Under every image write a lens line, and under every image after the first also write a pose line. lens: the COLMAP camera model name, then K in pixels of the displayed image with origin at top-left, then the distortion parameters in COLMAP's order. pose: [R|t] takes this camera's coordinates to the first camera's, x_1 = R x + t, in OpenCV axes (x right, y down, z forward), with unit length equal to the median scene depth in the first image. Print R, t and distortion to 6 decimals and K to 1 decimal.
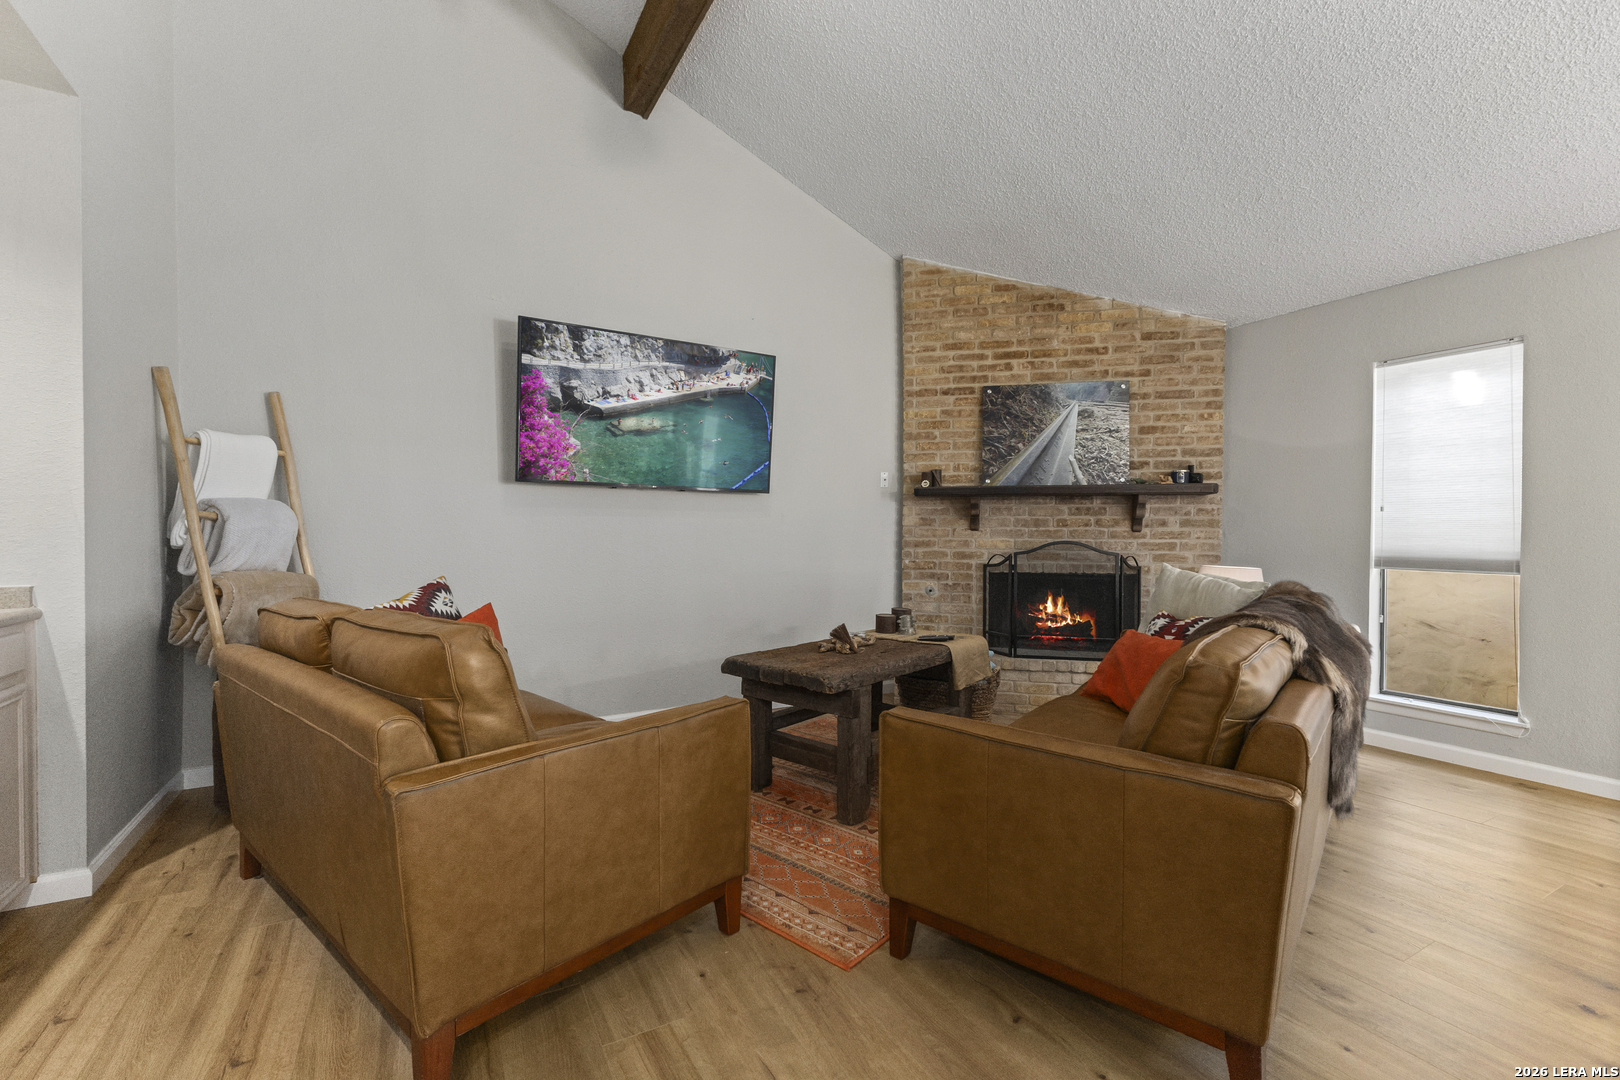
lens RADIAL K [[705.4, 0, 803.6], [0, 705.4, 539.7], [0, 0, 1]] dist [0.011540, -0.000072]
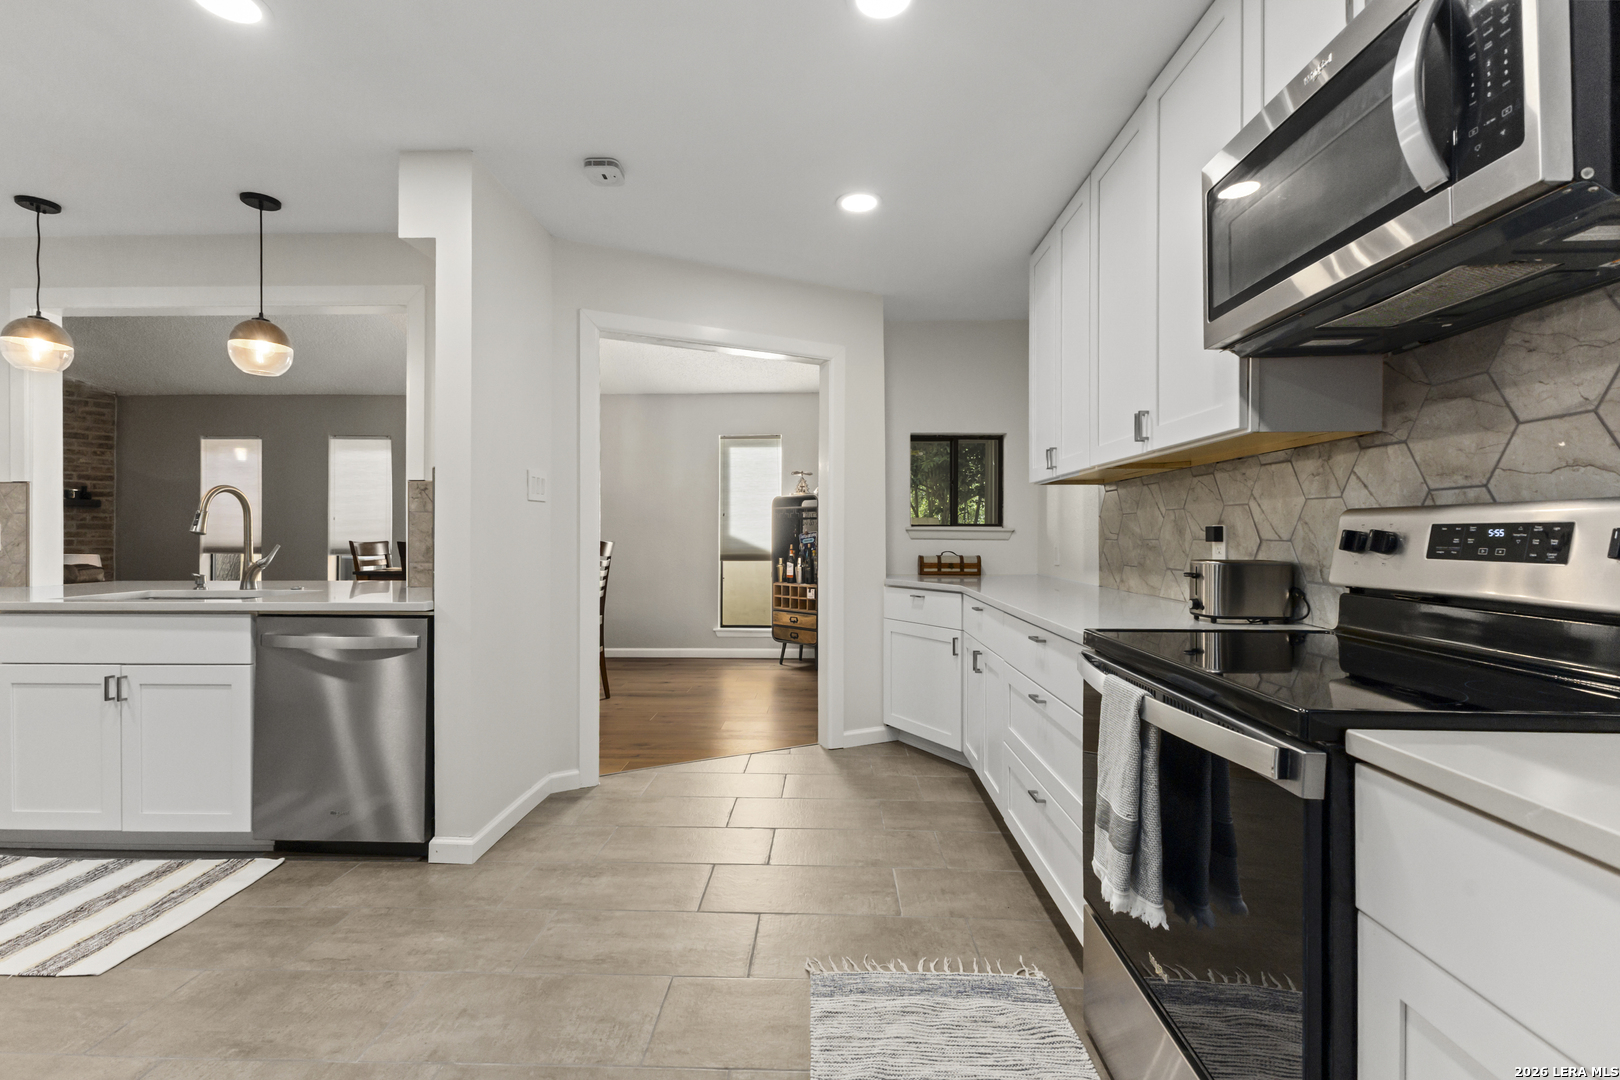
lens RADIAL K [[693.1, 0, 810.0], [0, 693.1, 540.0], [0, 0, 1]] dist [0.013005, -0.006914]
pose [[0.493007, -0.007104, 0.869996, 0.038194], [0.011791, 0.999929, 0.001484, 0.019976], [-0.869945, 0.009526, 0.493056, -0.979948]]
